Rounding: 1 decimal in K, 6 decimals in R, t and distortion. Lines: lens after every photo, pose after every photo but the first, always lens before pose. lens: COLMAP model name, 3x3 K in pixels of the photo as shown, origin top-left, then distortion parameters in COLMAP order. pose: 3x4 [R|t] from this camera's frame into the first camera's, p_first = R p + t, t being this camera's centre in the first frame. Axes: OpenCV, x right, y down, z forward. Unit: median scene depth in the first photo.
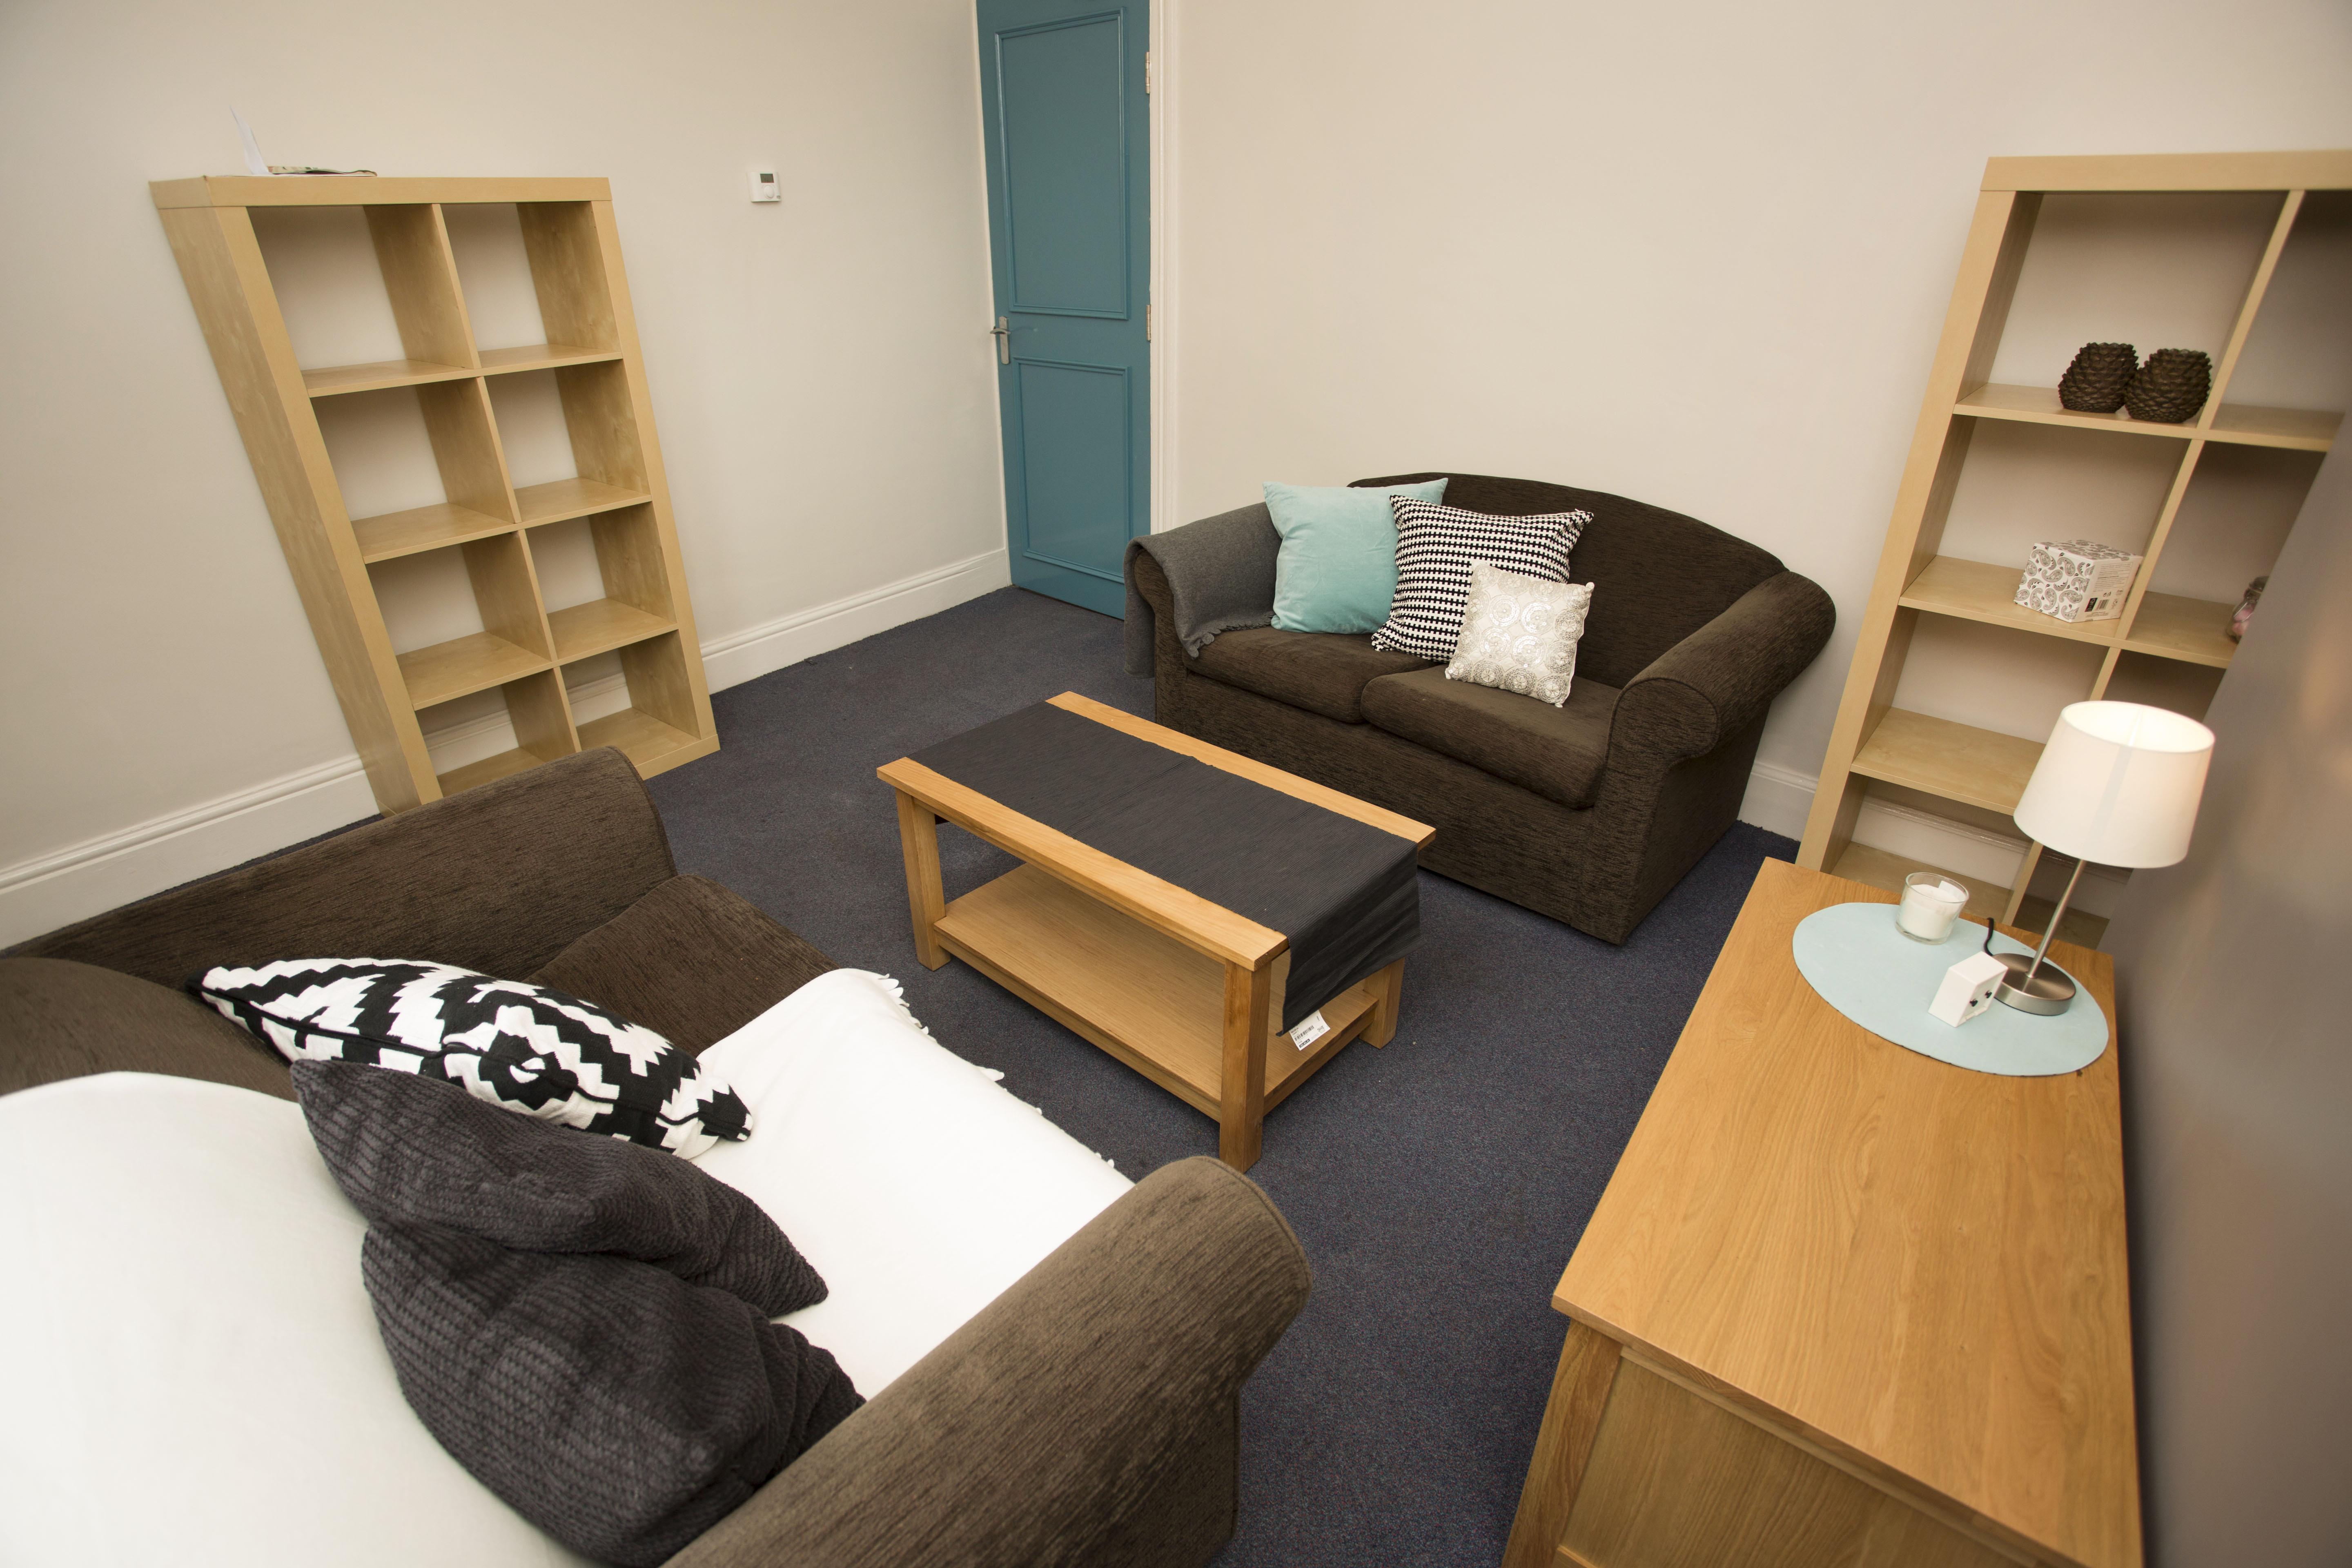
lens RADIAL K [[1141.2, 0, 1176.0], [0, 1141.2, 784.0], [0, 0, 1]] dist [0.001924, 0.000308]
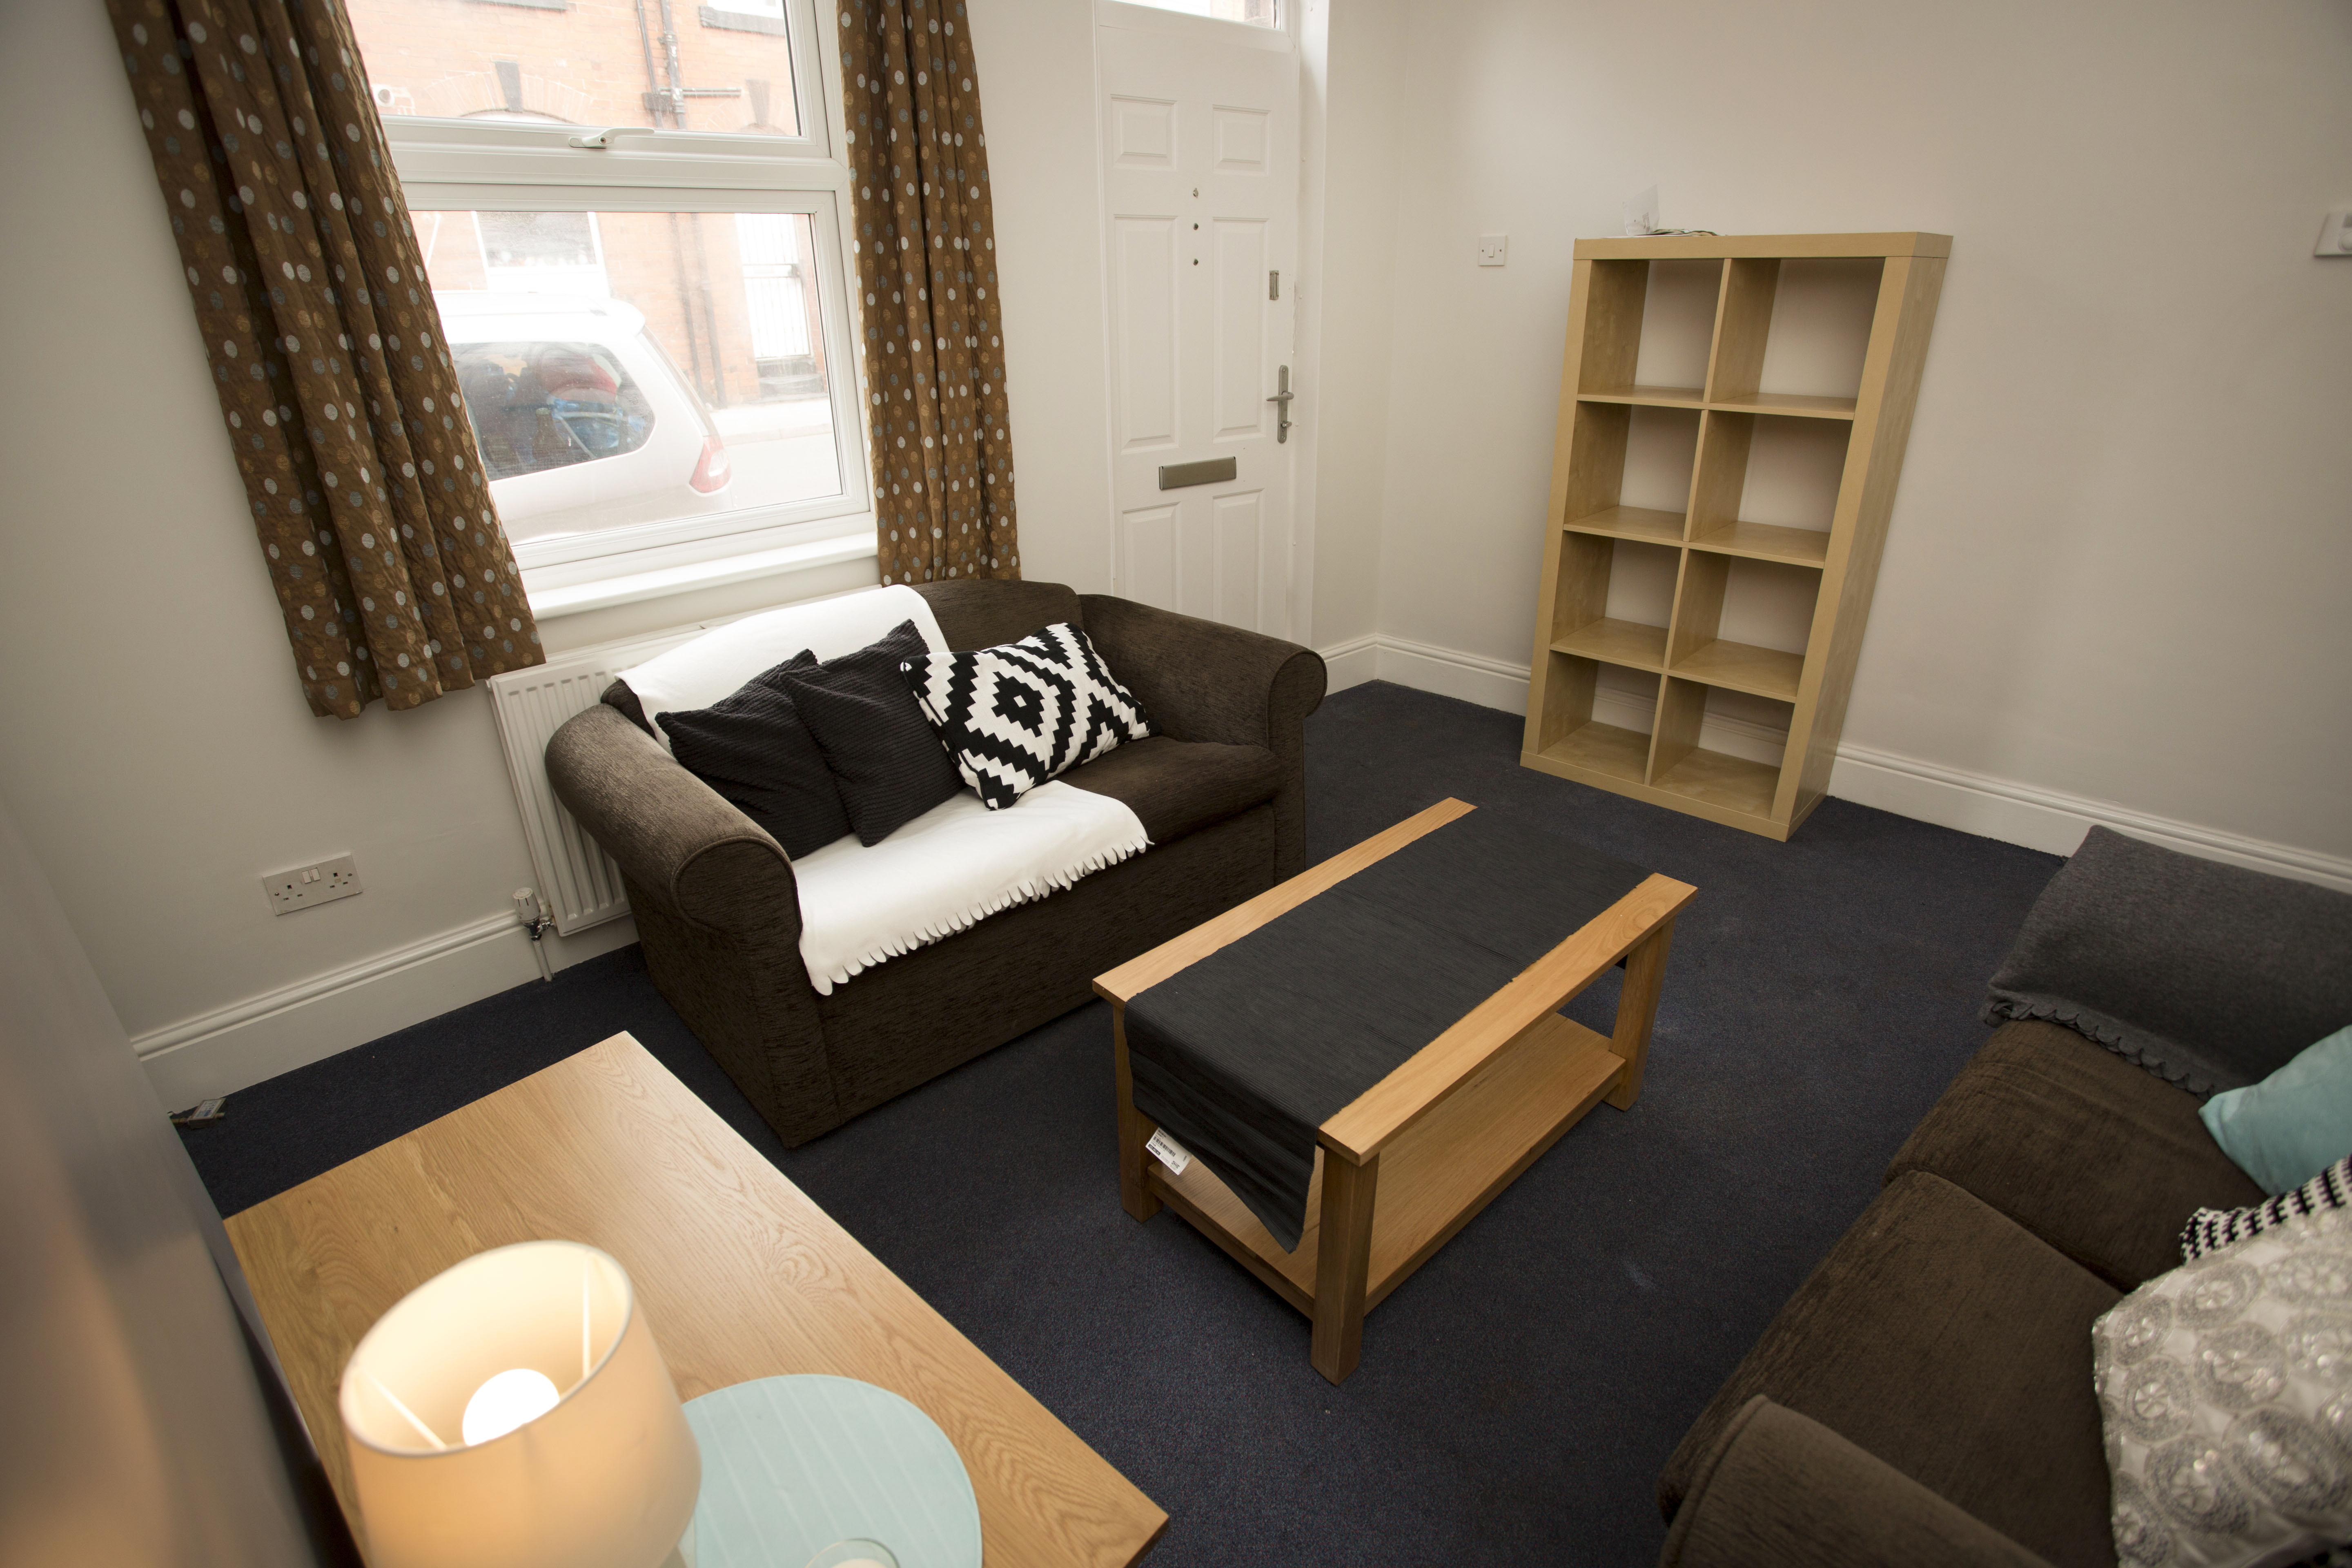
lens RADIAL K [[1198.1, 0, 1176.0], [0, 1198.1, 784.0], [0, 0, 1]] dist [0.001327, 0.000138]
pose [[-0.082562, 0.419418, -0.904031, 0.580108], [-0.459703, 0.788827, 0.407953, -0.277917], [0.884227, 0.449267, 0.127680, 0.502188]]
